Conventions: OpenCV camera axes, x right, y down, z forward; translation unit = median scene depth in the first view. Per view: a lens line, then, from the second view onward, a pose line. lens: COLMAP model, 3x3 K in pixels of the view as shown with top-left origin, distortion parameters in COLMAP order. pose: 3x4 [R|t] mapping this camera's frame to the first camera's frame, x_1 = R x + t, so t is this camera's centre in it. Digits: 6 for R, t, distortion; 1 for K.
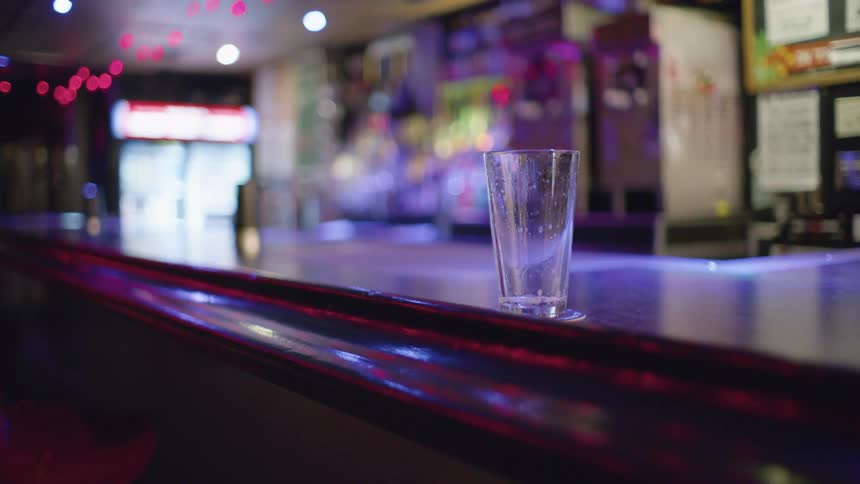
lens RADIAL K [[800.4, 0, 430.0], [0, 800.4, 242.0], [0, 0, 1]] dist [-0.133922, 0.126057]
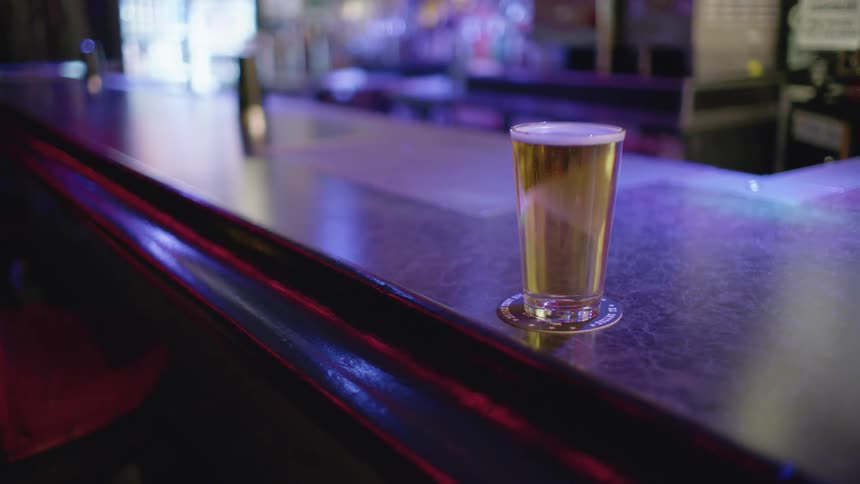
lens RADIAL K [[800.4, 0, 430.0], [0, 800.4, 242.0], [0, 0, 1]] dist [-0.133922, 0.126057]
pose [[0.999834, -0.004704, -0.017581, -0.001321], [0.008417, 0.976011, 0.217560, -0.040758], [0.016136, -0.217671, 0.975889, 0.031299]]
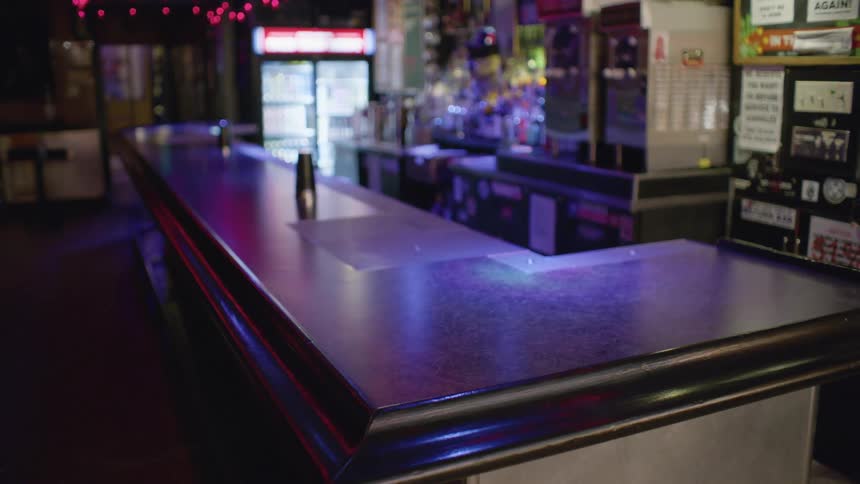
lens RADIAL K [[800.4, 0, 430.0], [0, 800.4, 242.0], [0, 0, 1]] dist [-0.133922, 0.126057]
pose [[0.979040, 0.043470, -0.198976, 0.177675], [-0.009944, 0.985995, 0.166481, -0.104332], [0.203426, -0.161013, 0.965760, -0.227733]]
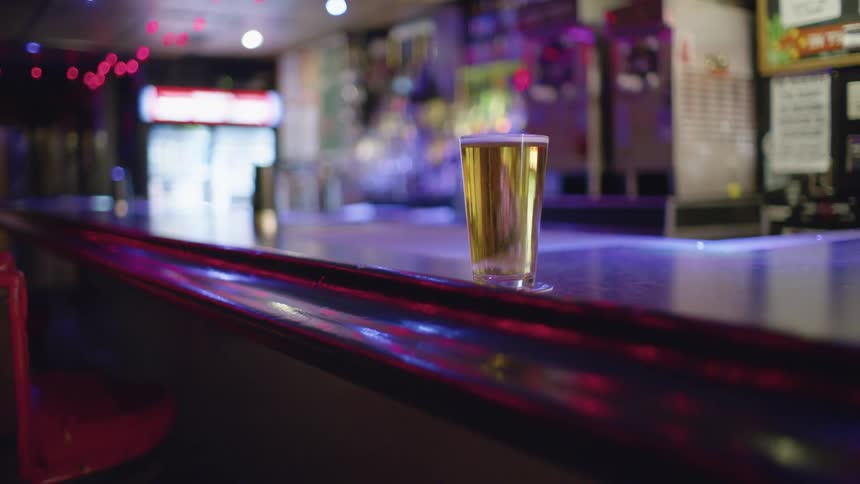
lens RADIAL K [[800.4, 0, 430.0], [0, 800.4, 242.0], [0, 0, 1]] dist [-0.133922, 0.126057]
pose [[0.999387, 0.002077, -0.034956, 0.013831], [-0.001326, 0.999768, 0.021487, 0.001746], [0.034993, -0.021427, 0.999158, -0.021367]]
